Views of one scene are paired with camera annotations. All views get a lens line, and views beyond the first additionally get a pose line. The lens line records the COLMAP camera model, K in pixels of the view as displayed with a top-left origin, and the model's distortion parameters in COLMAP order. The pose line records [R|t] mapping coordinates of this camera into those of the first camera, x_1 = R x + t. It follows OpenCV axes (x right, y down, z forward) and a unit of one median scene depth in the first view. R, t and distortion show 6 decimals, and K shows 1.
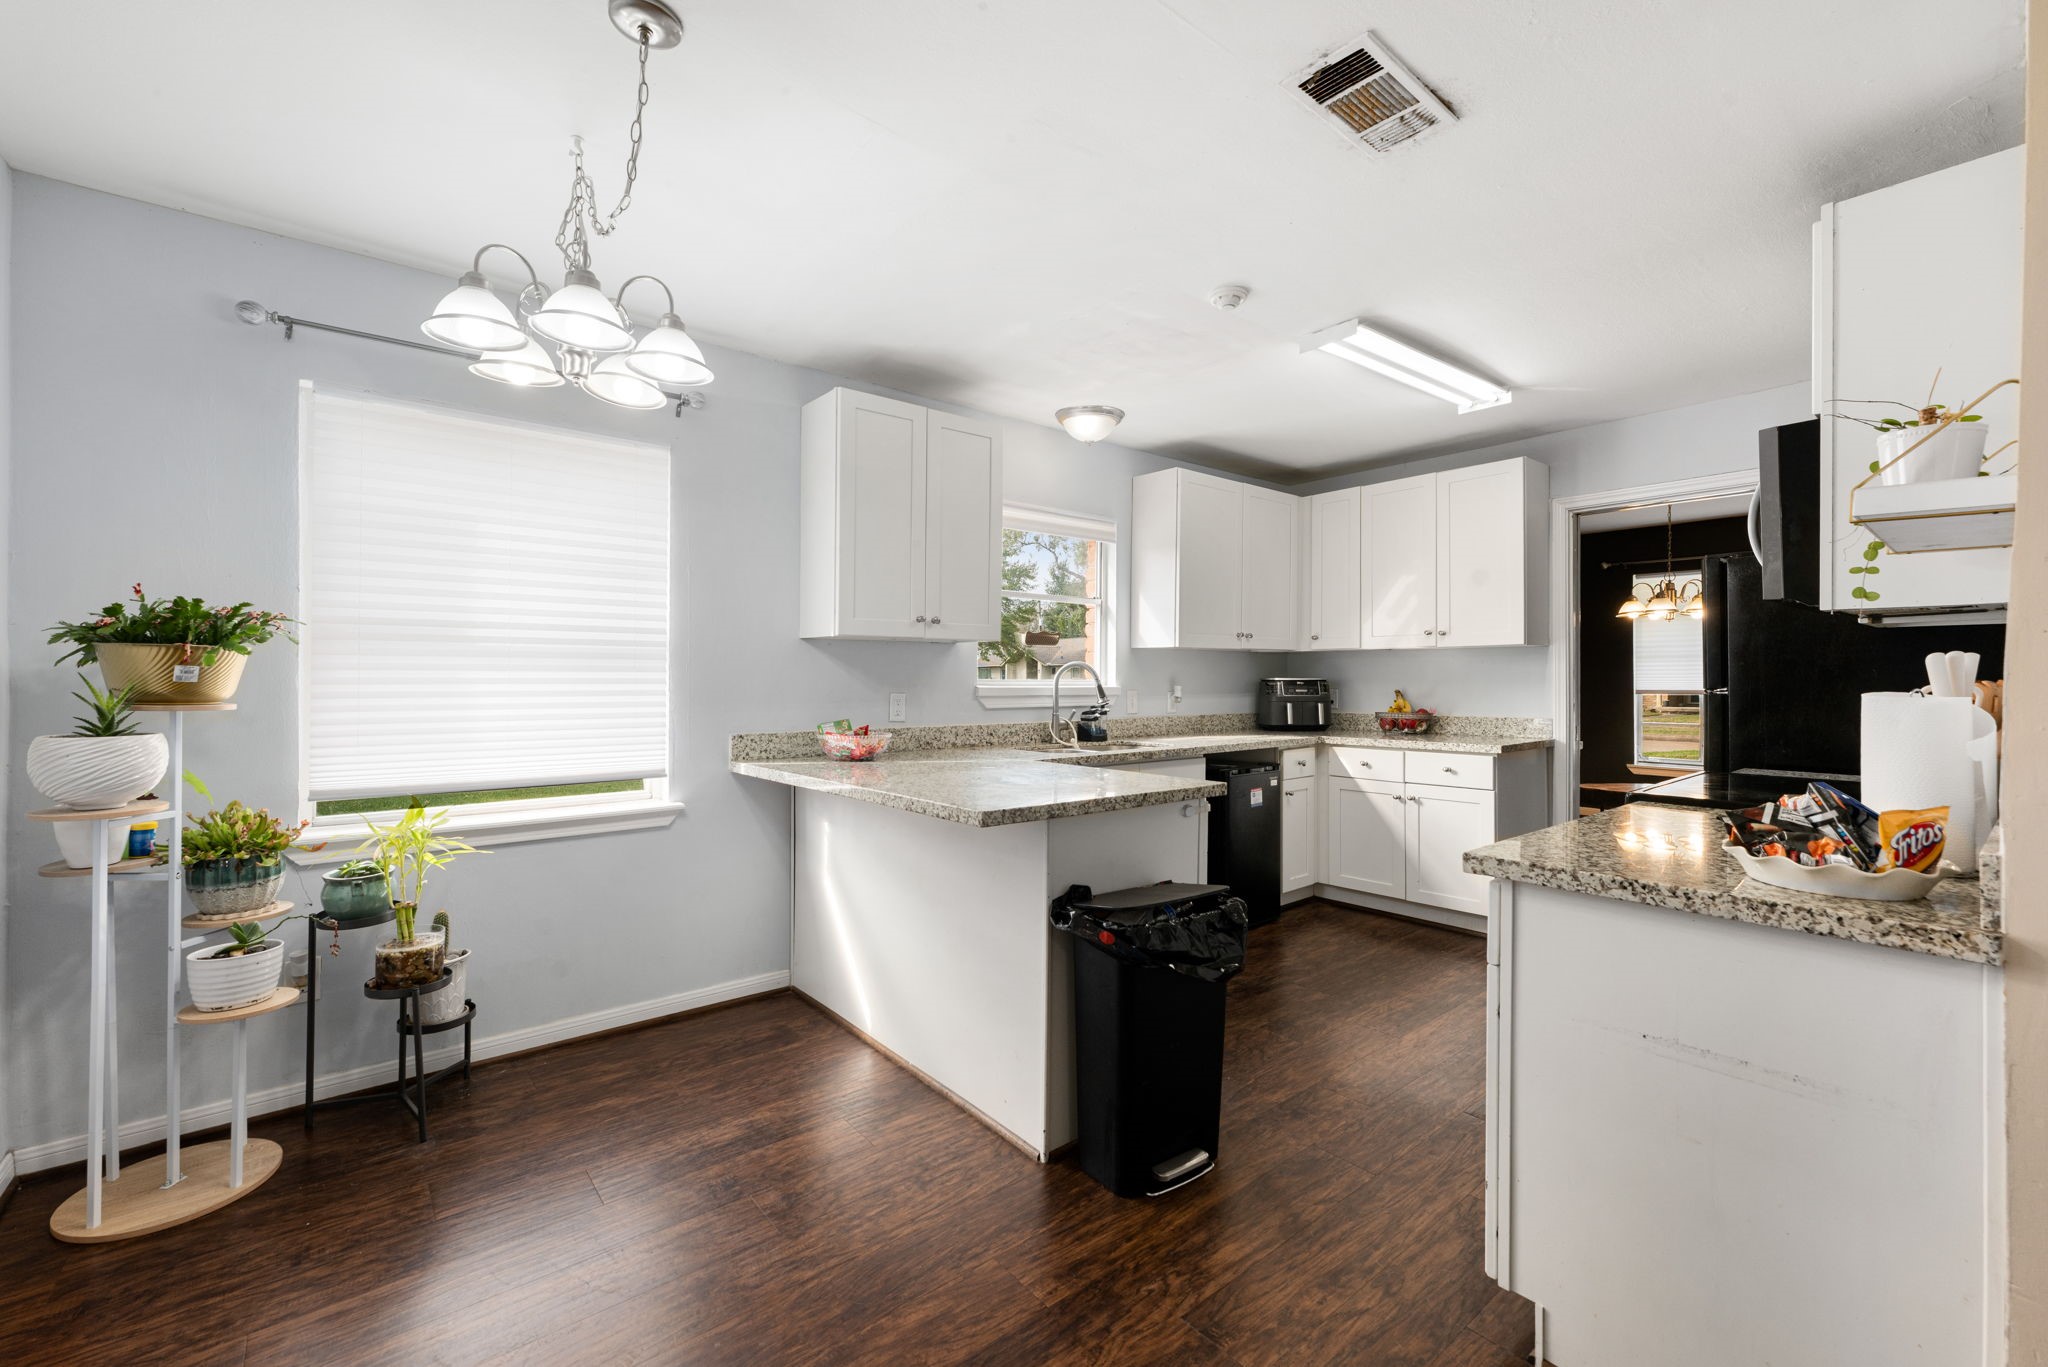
lens RADIAL K [[834.8, 0, 1020.5], [0, 834.8, 692.4], [0, 0, 1]] dist [0.001225, -0.000895]
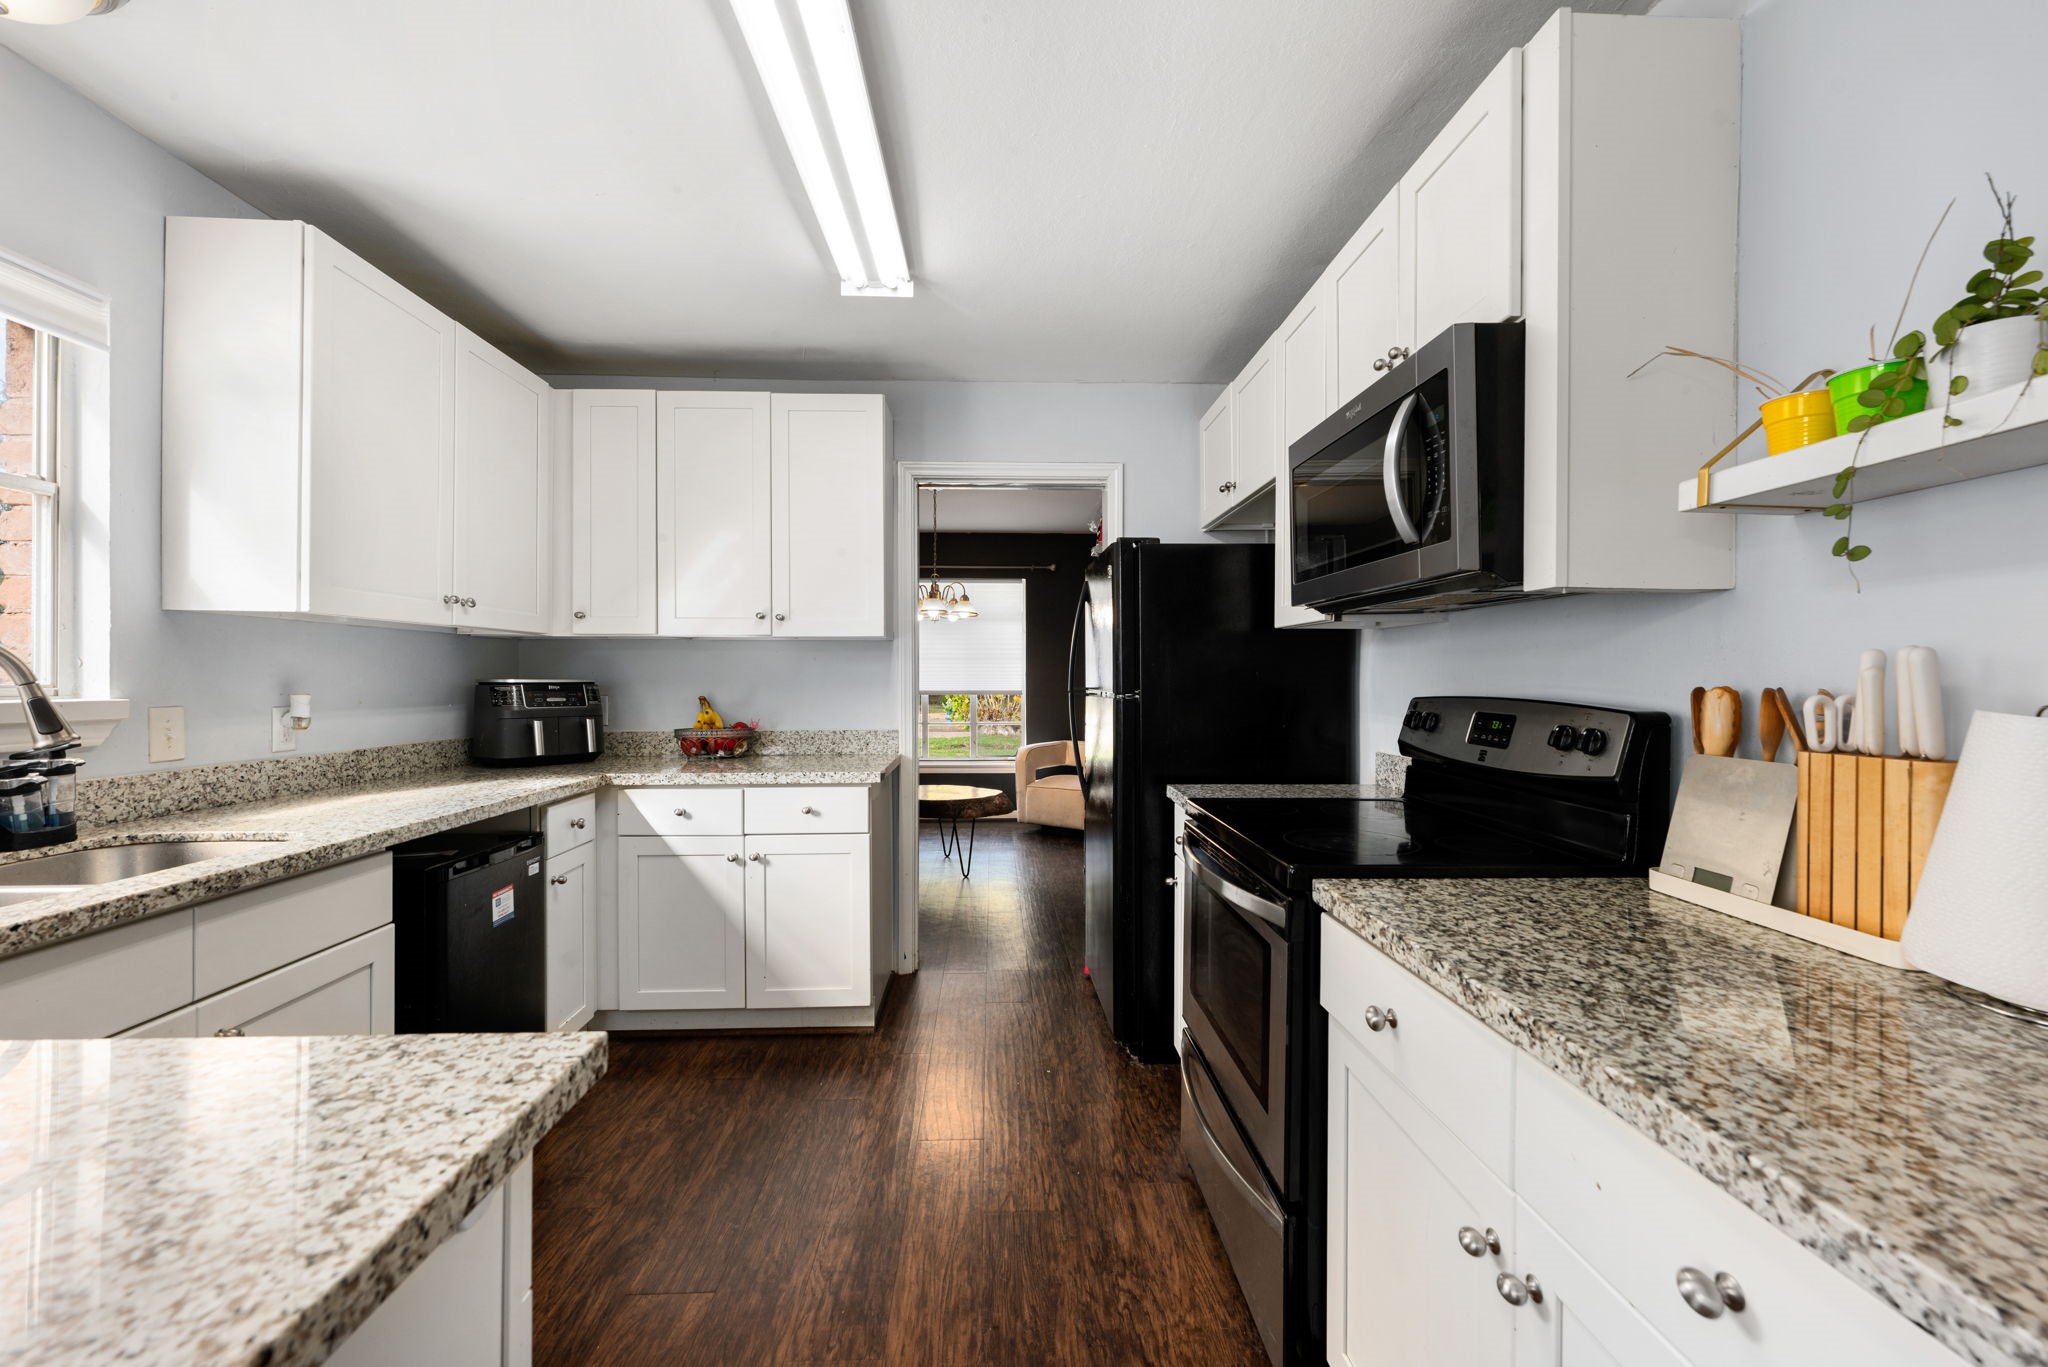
lens RADIAL K [[834.8, 0, 1027.0], [0, 834.8, 684.9], [0, 0, 1]] dist [0.001225, -0.000895]
pose [[0.597150, -0.004142, 0.802119, 0.073898], [0.011193, 0.999932, -0.003169, -0.010695], [-0.802052, 0.010871, 0.597156, 0.536291]]
